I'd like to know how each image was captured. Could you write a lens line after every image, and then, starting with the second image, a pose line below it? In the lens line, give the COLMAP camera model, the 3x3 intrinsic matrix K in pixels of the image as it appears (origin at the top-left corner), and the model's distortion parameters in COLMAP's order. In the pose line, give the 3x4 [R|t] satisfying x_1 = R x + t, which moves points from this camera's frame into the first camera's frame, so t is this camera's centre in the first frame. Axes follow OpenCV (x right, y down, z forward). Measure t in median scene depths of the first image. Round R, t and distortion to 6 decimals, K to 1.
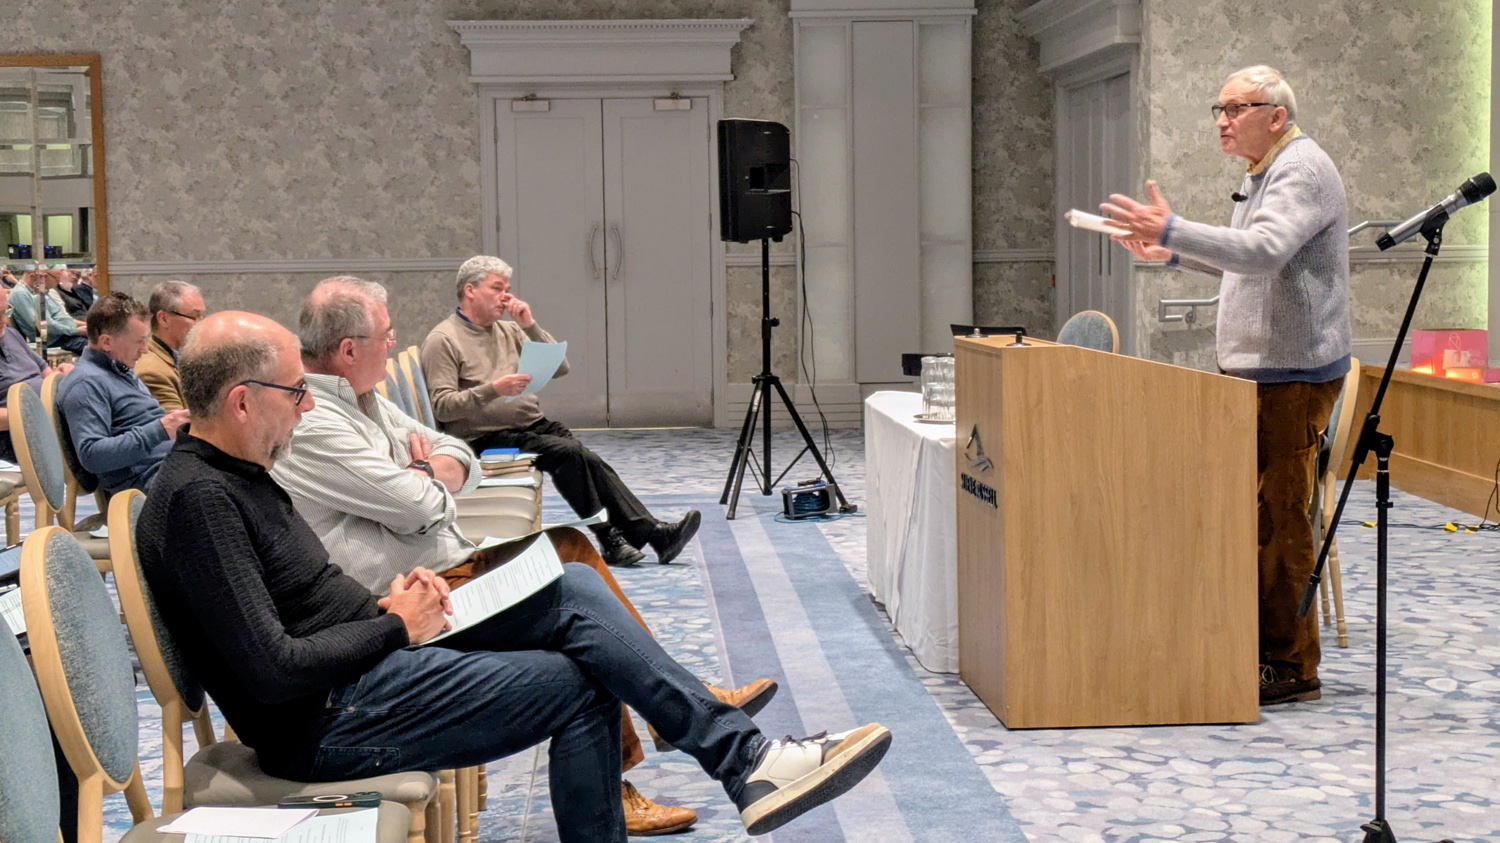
lens RADIAL K [[2344.8, 0, 746.7], [0, 2344.8, 418.3], [0, 0, 1]] dist [0.073909, 0.000000]
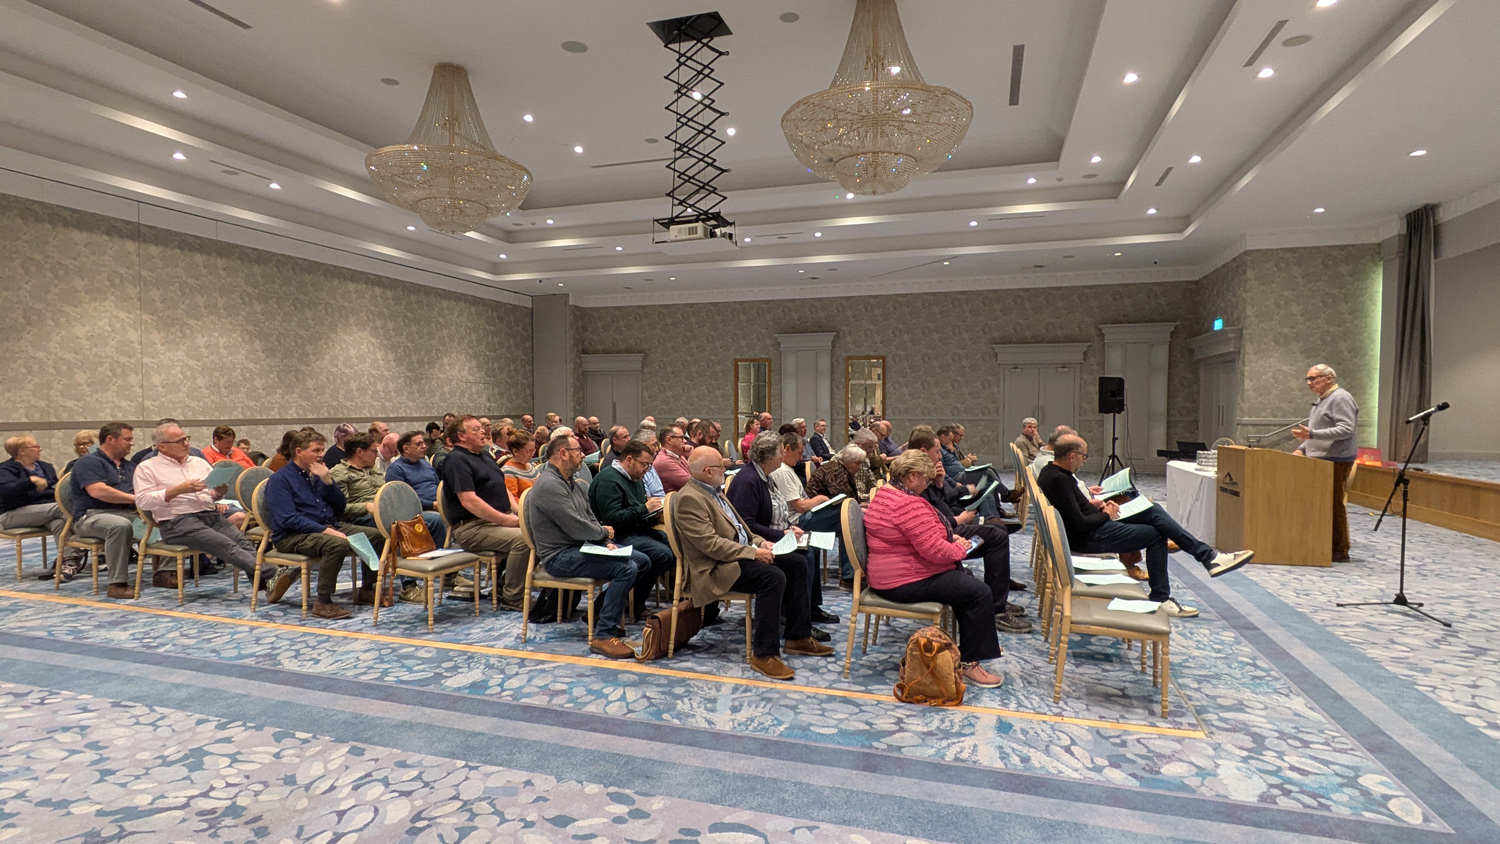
lens RADIAL K [[752.9, 0, 761.8], [0, 752.9, 435.6], [0, 0, 1]] dist [-0.001550, 0.000277]
pose [[0.942790, 0.027182, -0.332277, -0.092279], [-0.039855, 0.998713, -0.031383, 0.005895], [0.330996, 0.042831, 0.942660, -0.123581]]
